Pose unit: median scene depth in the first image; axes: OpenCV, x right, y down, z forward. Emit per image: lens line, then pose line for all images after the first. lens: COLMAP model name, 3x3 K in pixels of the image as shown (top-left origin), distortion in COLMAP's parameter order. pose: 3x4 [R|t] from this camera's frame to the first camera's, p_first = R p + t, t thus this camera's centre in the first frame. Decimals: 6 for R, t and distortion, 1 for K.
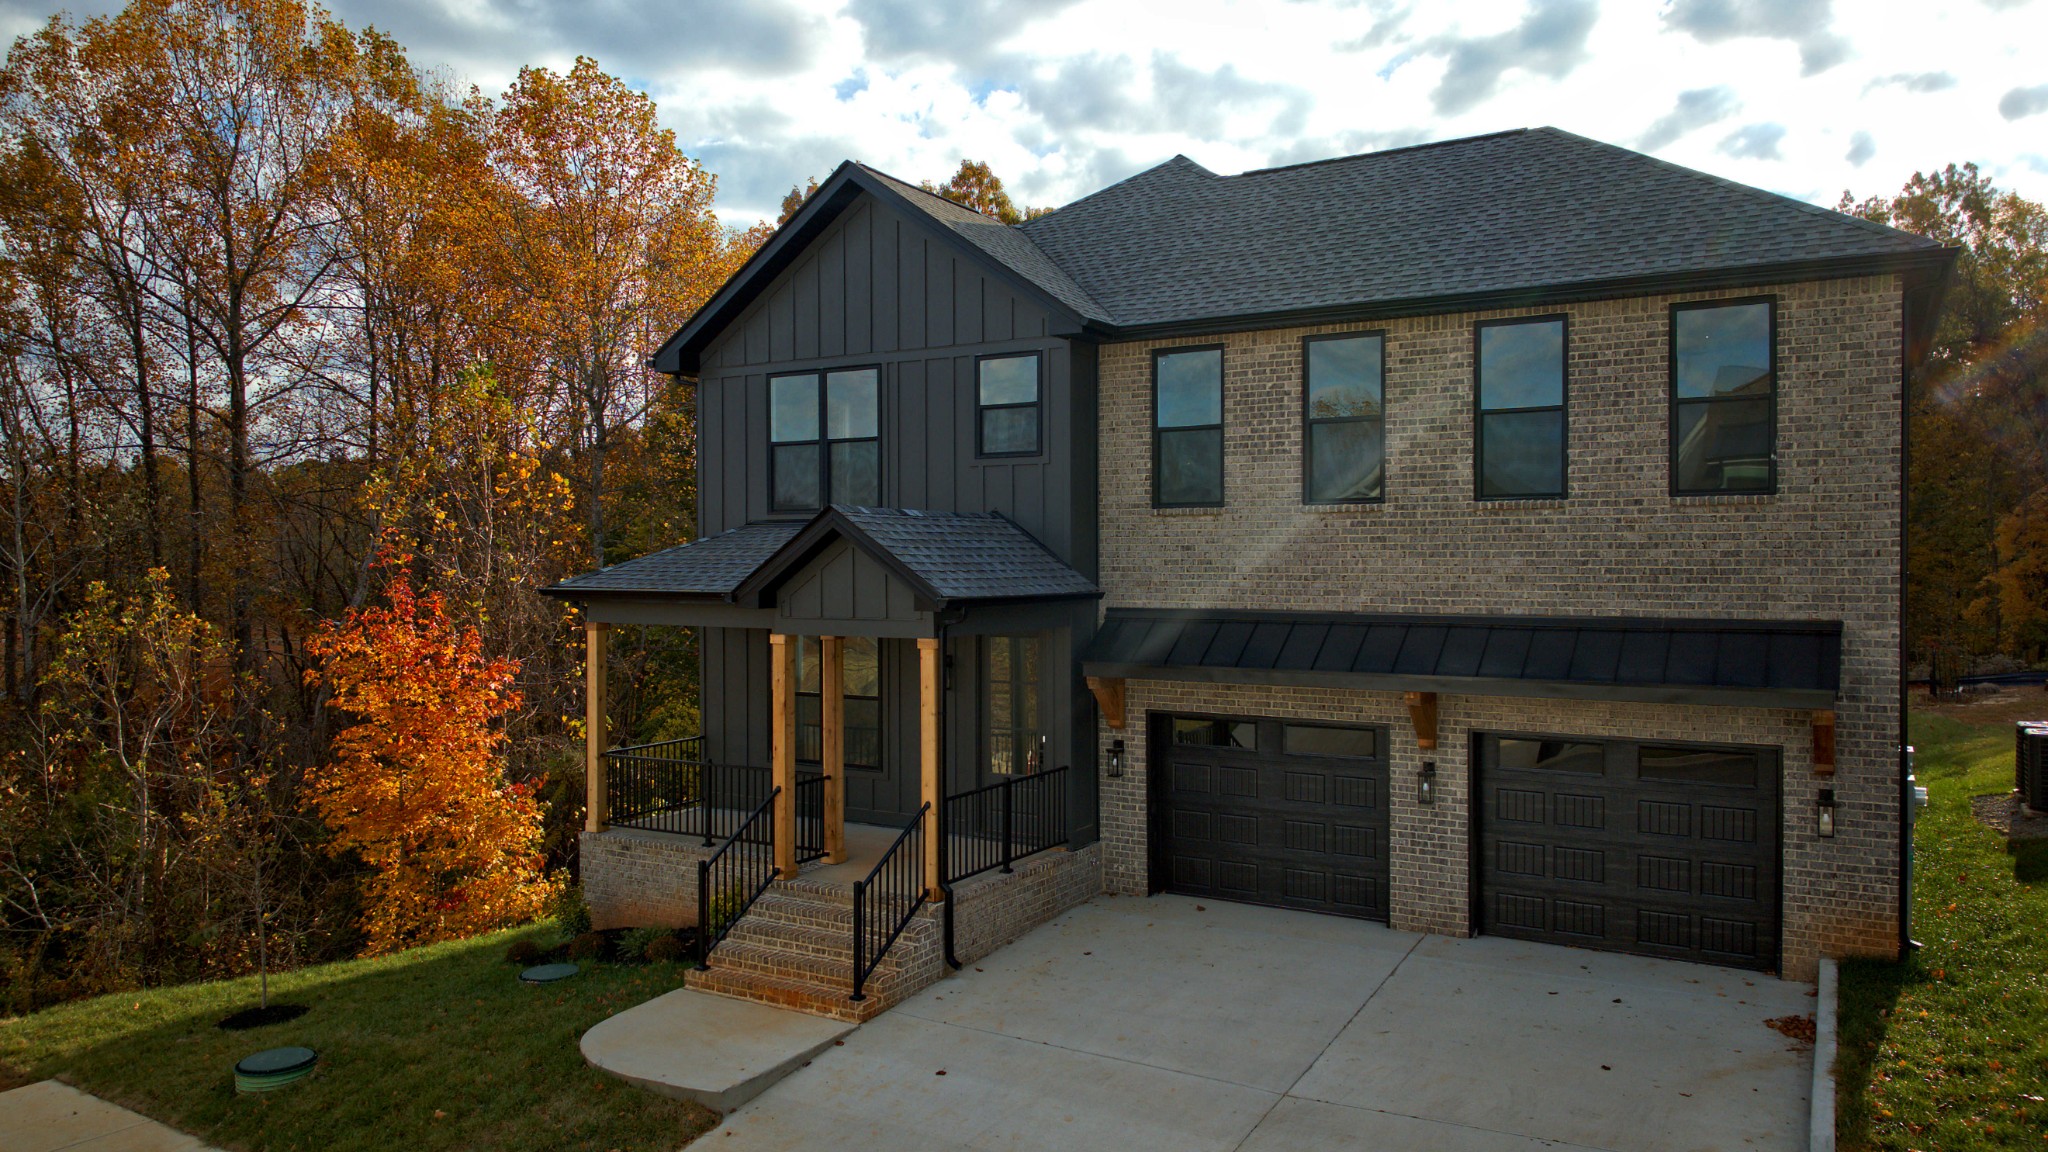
lens RADIAL K [[1549.3, 0, 1021.1], [0, 1549.3, 578.9], [0, 0, 1]] dist [0.004205, -0.027348]
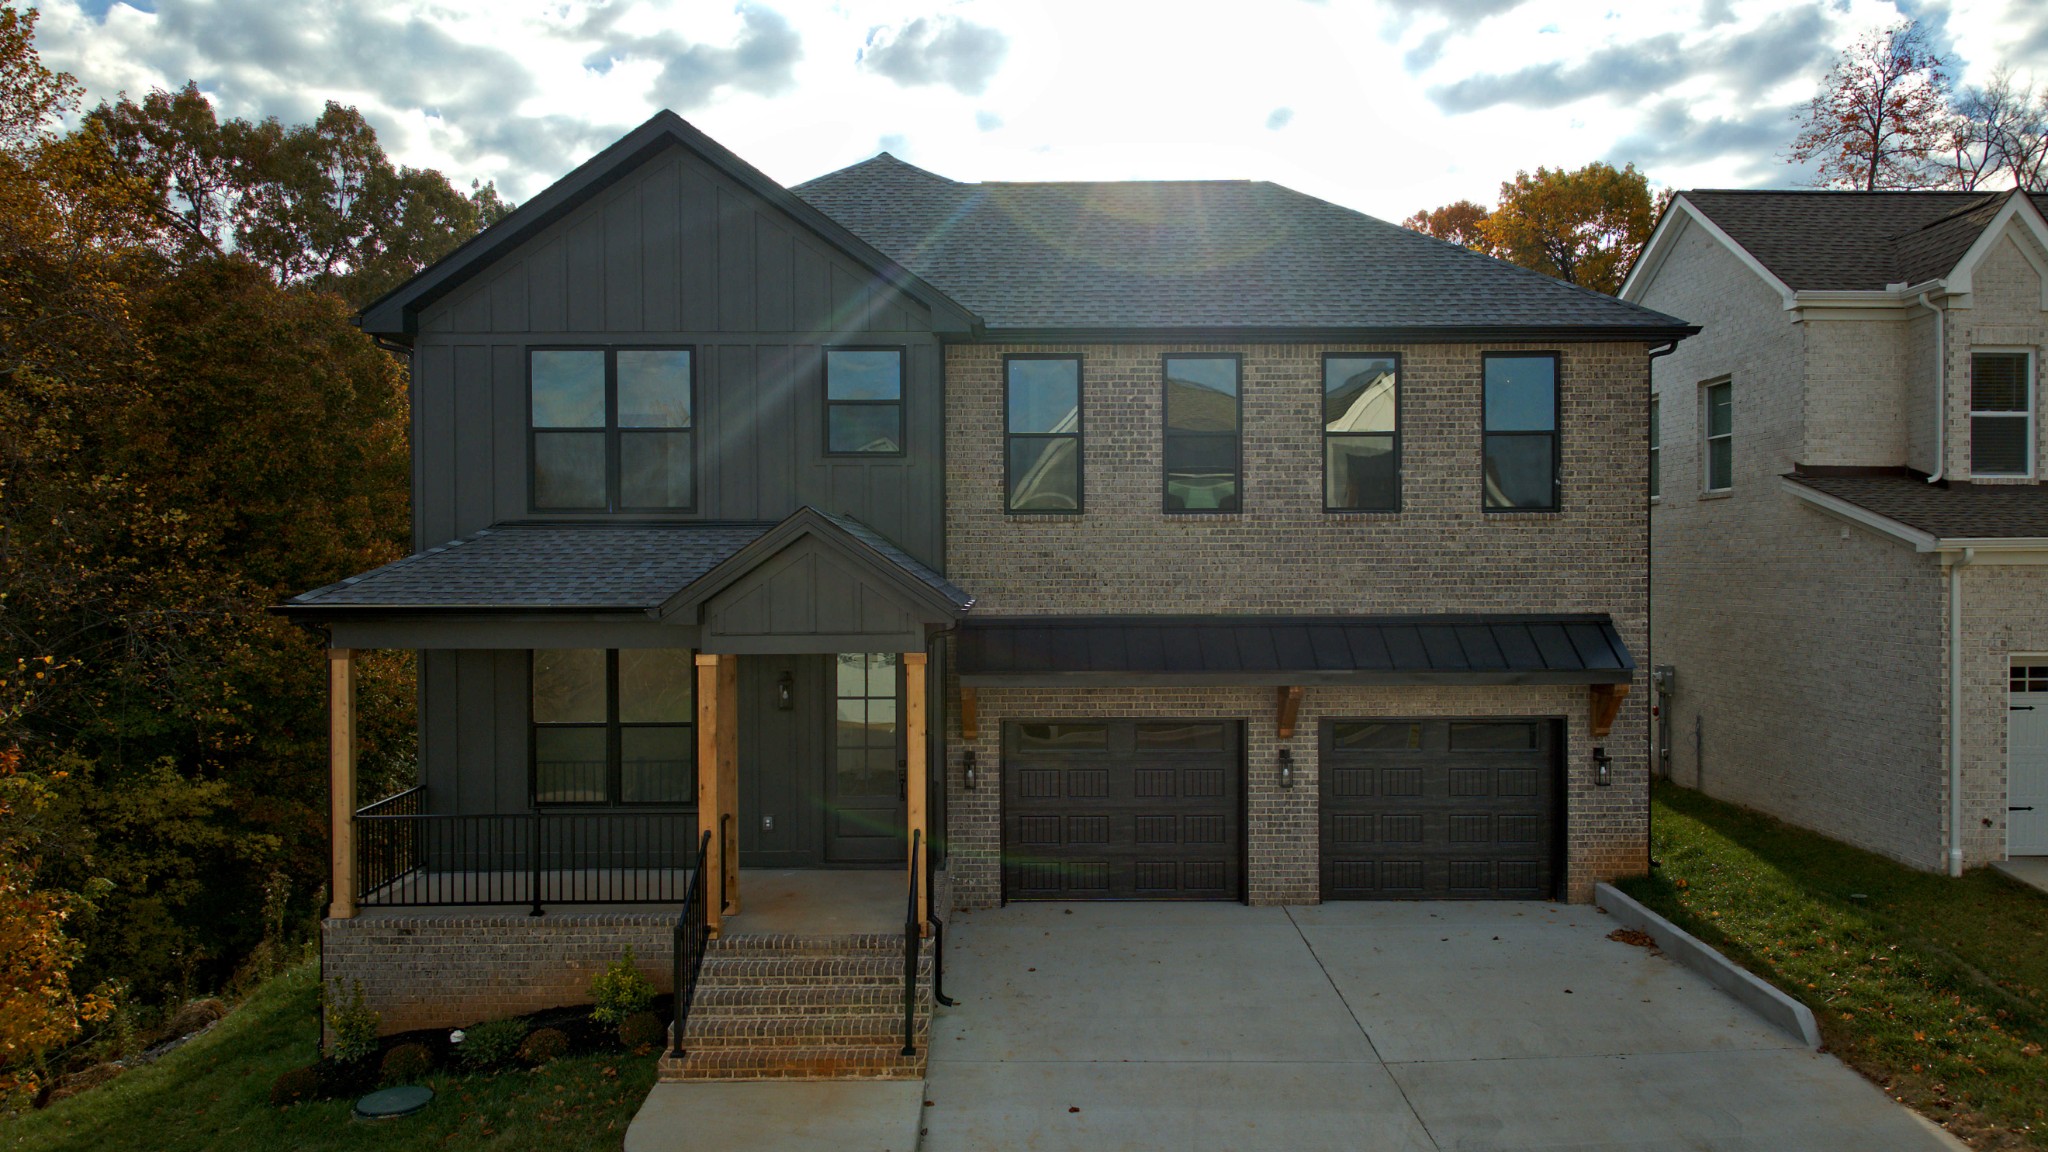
lens RADIAL K [[1549.3, 0, 1028.5], [0, 1549.3, 571.3], [0, 0, 1]] dist [0.004205, -0.027348]
pose [[0.830298, -0.005905, 0.557288, -0.500828], [0.008806, 0.999958, -0.002523, -0.007194], [-0.557250, 0.007002, 0.830315, 0.187750]]
